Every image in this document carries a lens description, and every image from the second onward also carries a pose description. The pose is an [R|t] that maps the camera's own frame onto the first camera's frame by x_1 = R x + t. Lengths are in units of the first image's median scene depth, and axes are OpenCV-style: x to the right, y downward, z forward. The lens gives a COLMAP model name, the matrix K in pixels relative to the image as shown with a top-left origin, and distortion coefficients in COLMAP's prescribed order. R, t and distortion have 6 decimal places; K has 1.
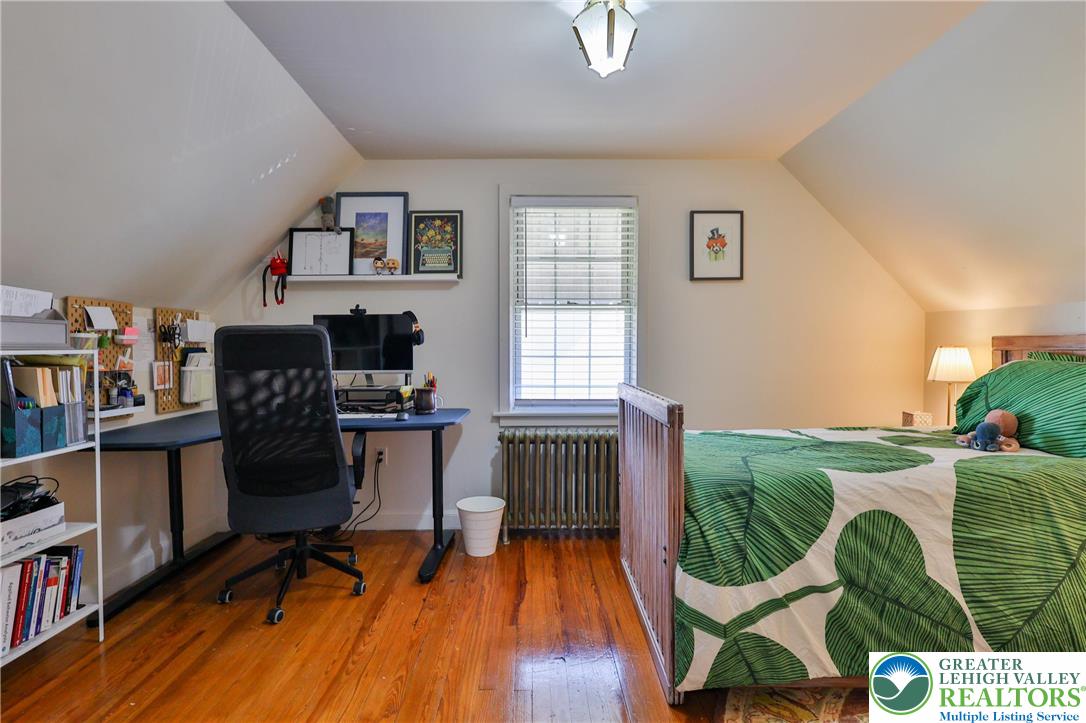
lens RADIAL K [[530.6, 0, 544.3], [0, 530.6, 360.5], [0, 0, 1]] dist [-0.004651, 0.002252]
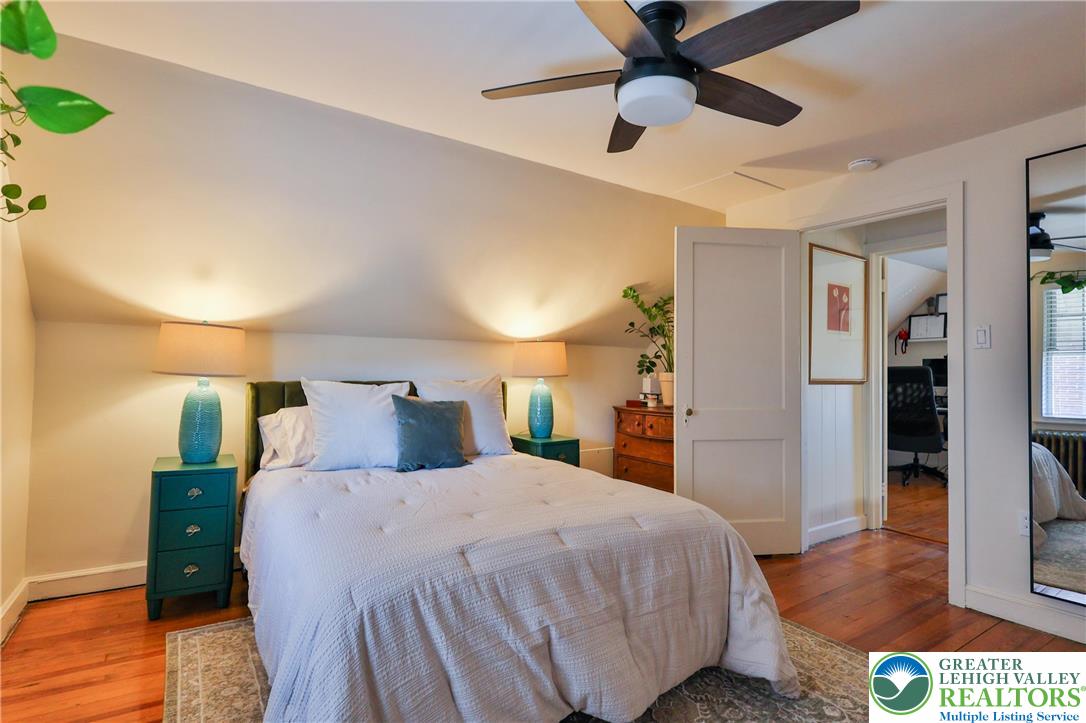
lens RADIAL K [[530.6, 0, 546.8], [0, 530.6, 362.9], [0, 0, 1]] dist [-0.004651, 0.002252]
pose [[0.532852, -0.007078, -0.846179, 0.487162], [-0.025153, 0.999391, -0.024199, 0.011935], [0.845835, 0.034178, 0.532349, -1.230753]]
